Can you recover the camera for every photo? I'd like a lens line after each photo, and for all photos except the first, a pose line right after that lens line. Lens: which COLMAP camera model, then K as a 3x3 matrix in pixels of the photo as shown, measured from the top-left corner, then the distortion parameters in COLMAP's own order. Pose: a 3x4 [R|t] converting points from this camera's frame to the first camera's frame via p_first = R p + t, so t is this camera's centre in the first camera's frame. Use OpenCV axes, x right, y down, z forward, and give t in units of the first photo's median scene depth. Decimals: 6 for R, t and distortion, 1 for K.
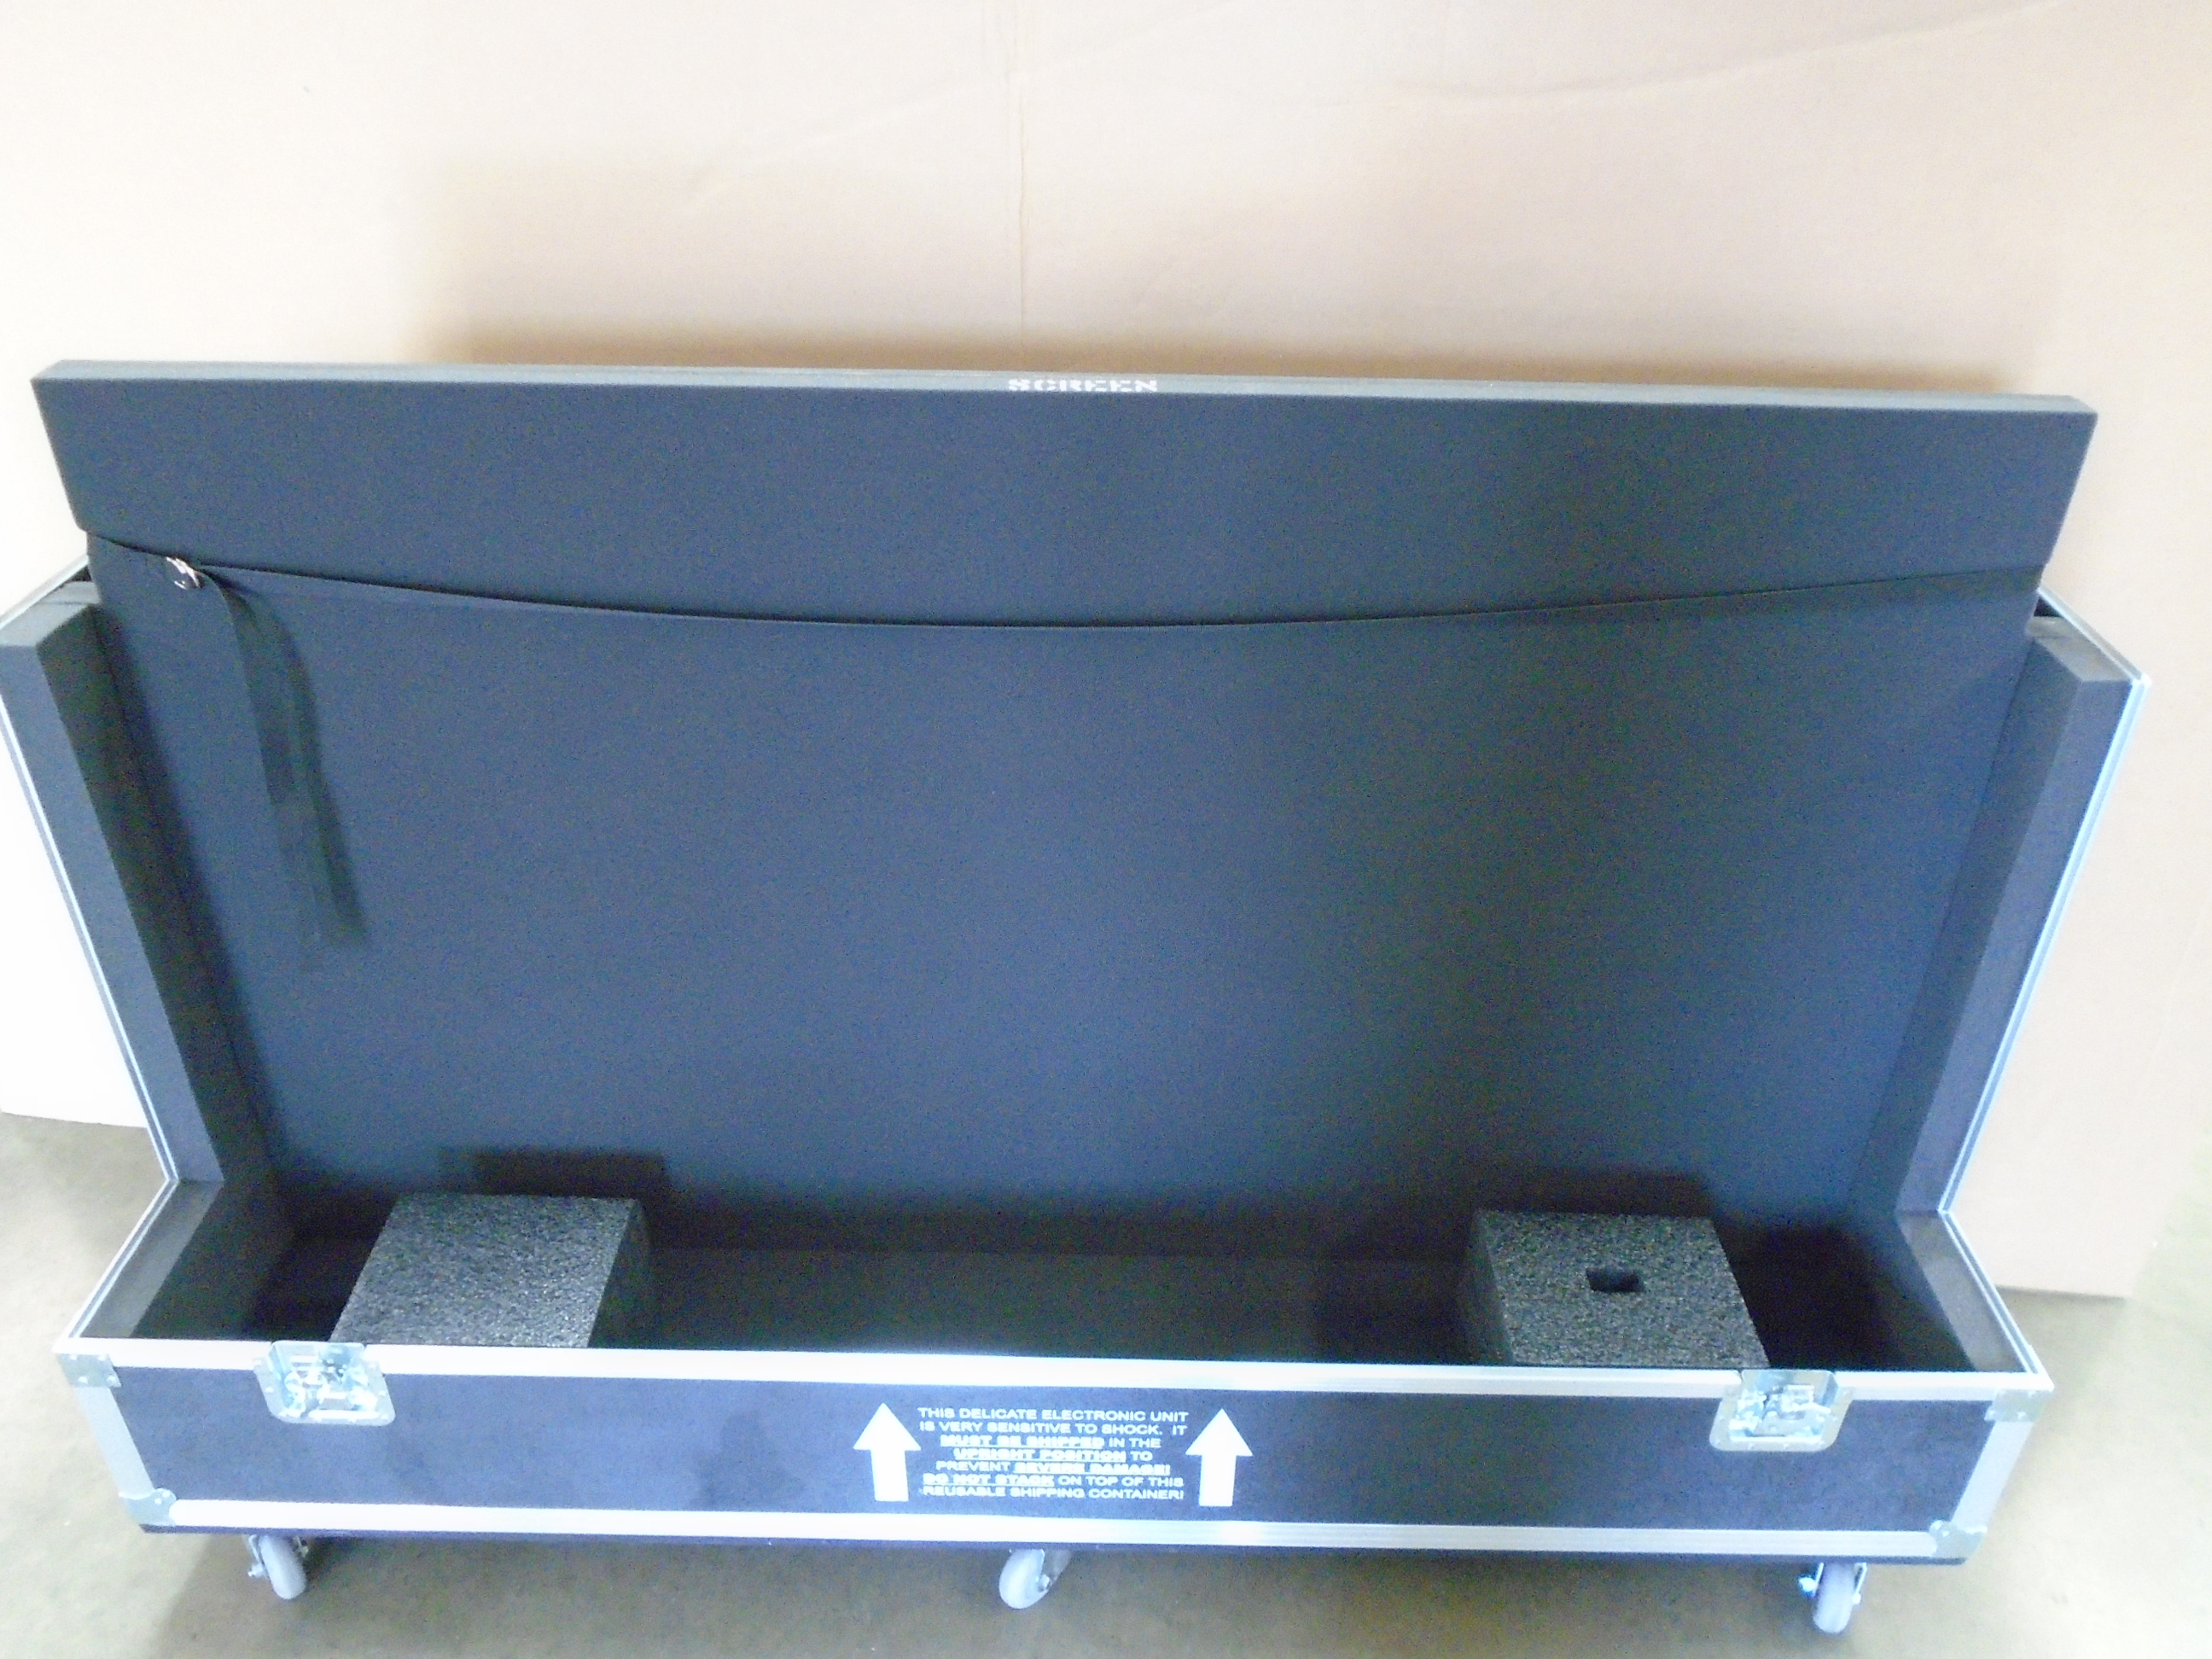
lens RADIAL K [[1748.3, 0, 1107.1], [0, 1748.3, 794.2], [0, 0, 1]] dist [-0.013109, 0.003491]
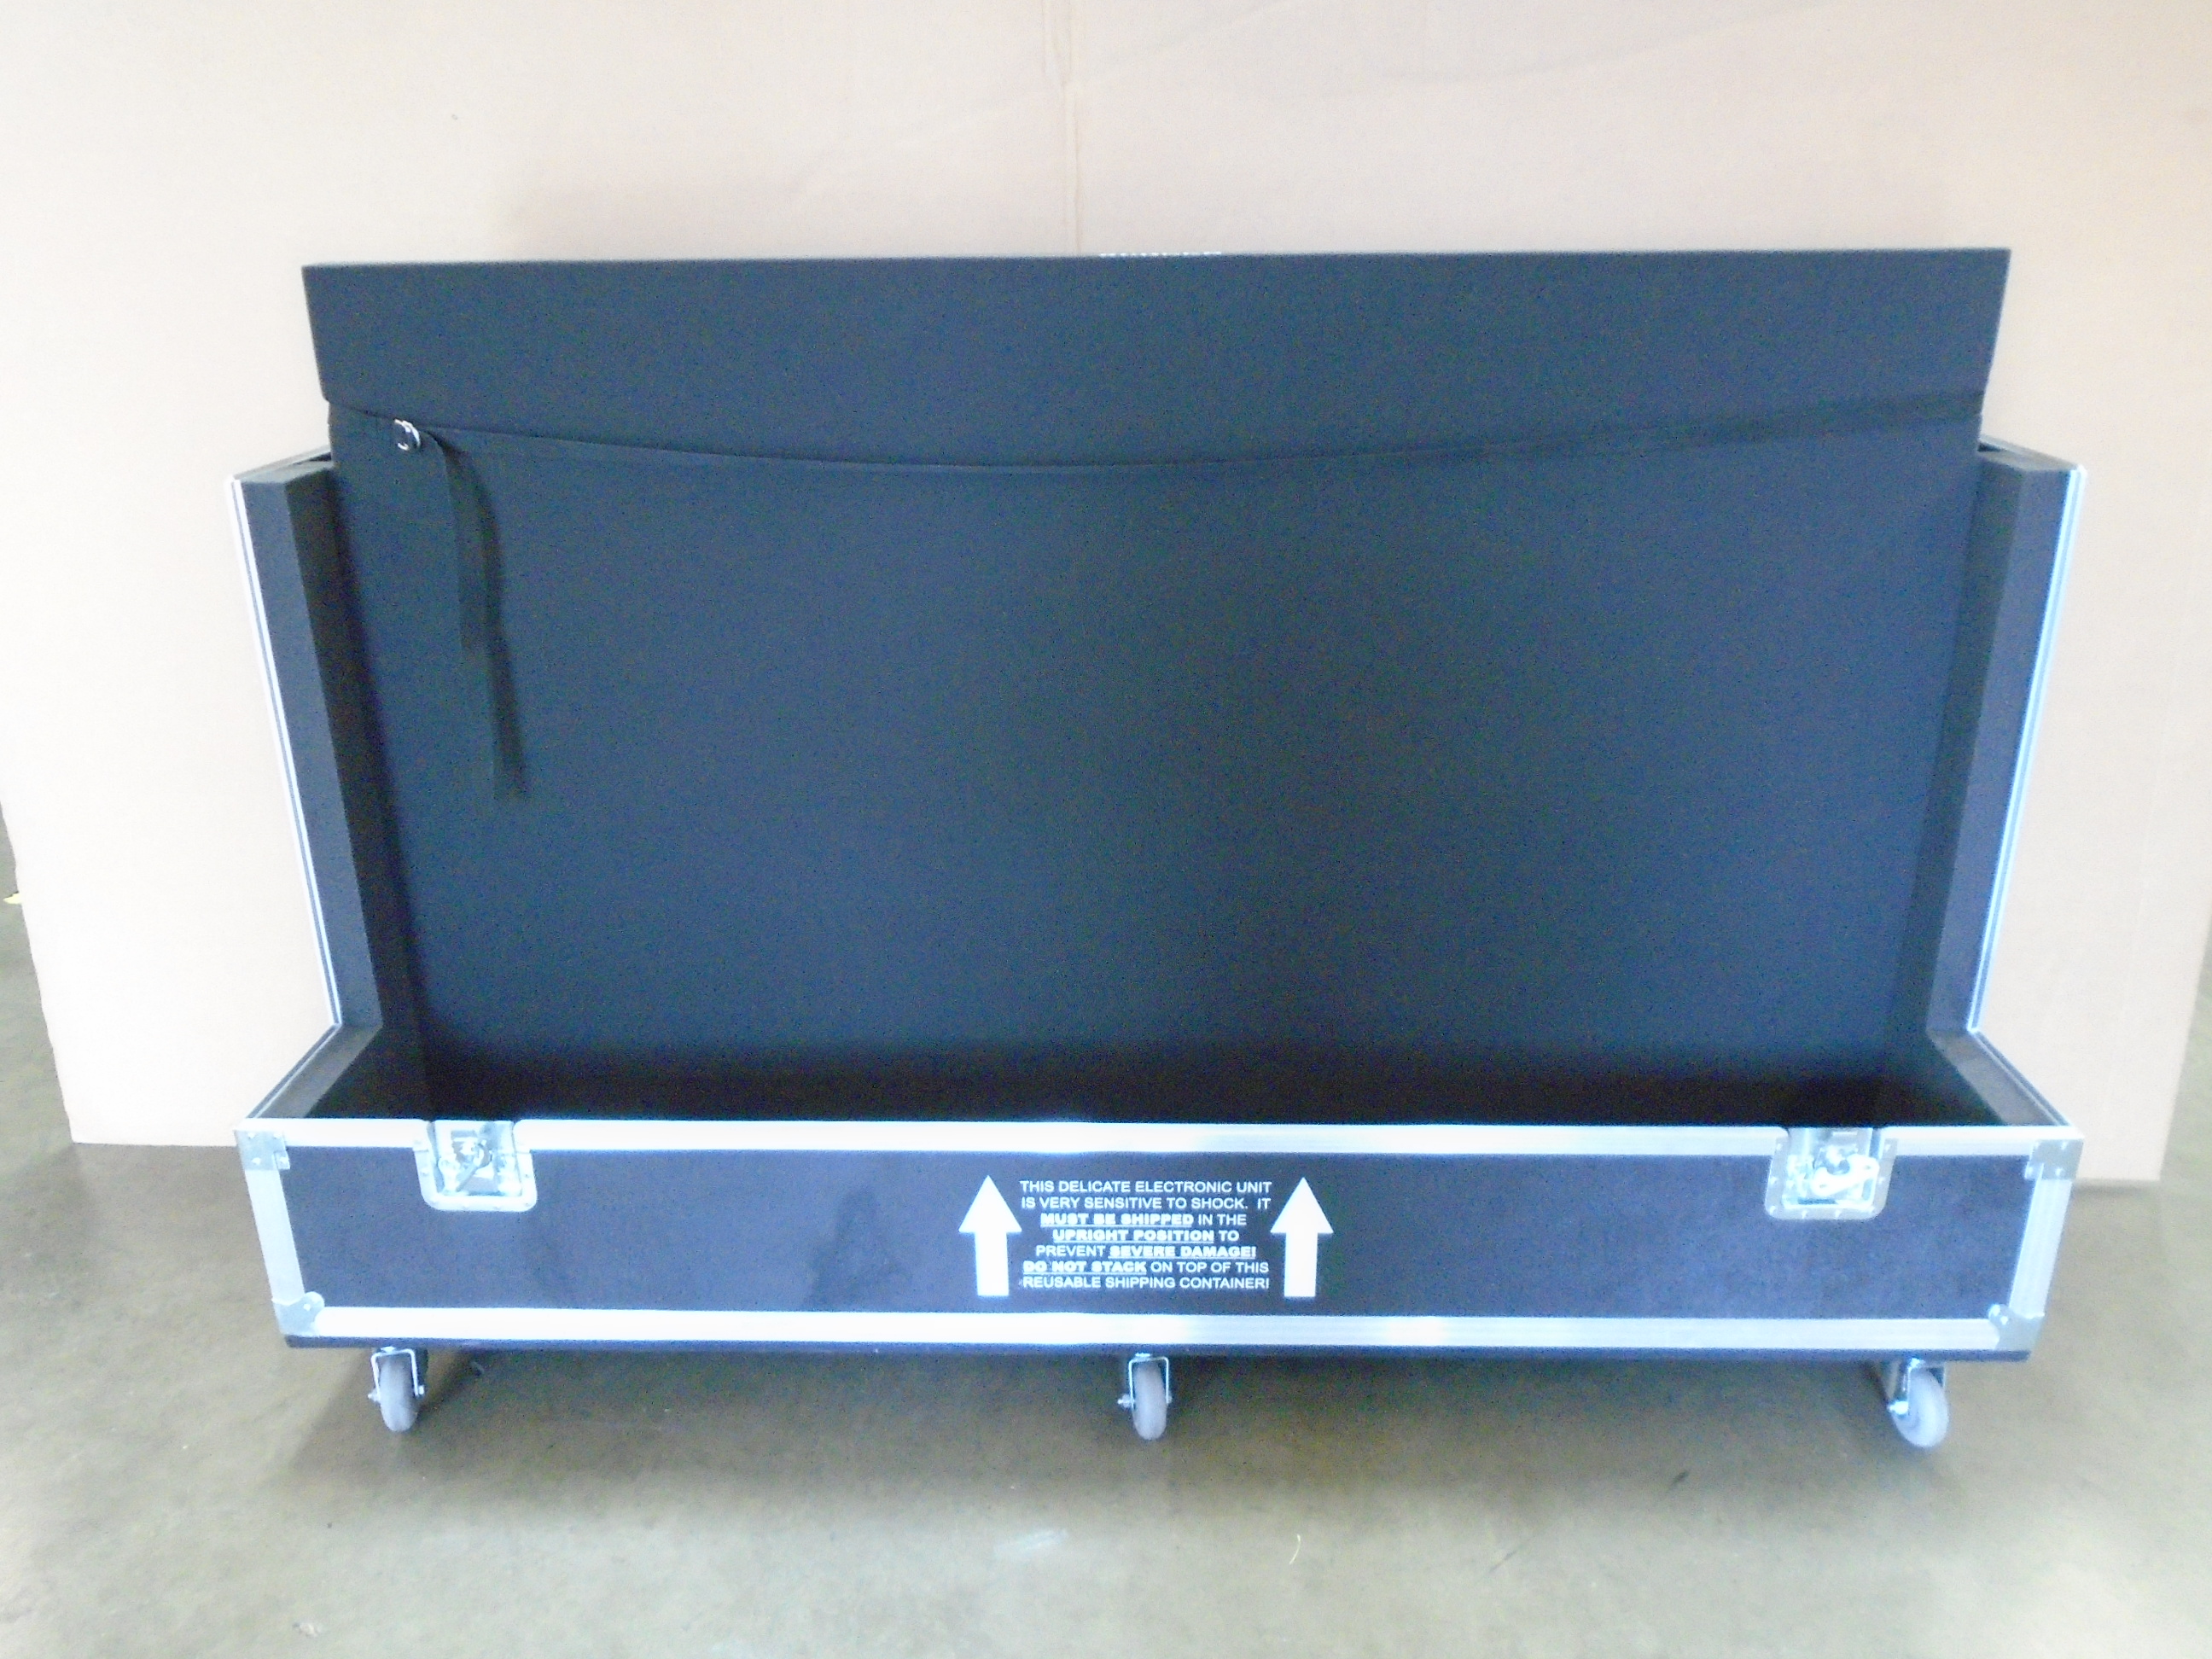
lens RADIAL K [[1763.0, 0, 1098.3], [0, 1763.0, 783.8], [0, 0, 1]] dist [-0.009277, -0.001502]
pose [[0.999500, -0.016630, -0.026894, -0.026419], [0.011034, 0.980502, -0.196197, 0.319870], [0.029633, 0.195802, 0.980196, -0.110881]]
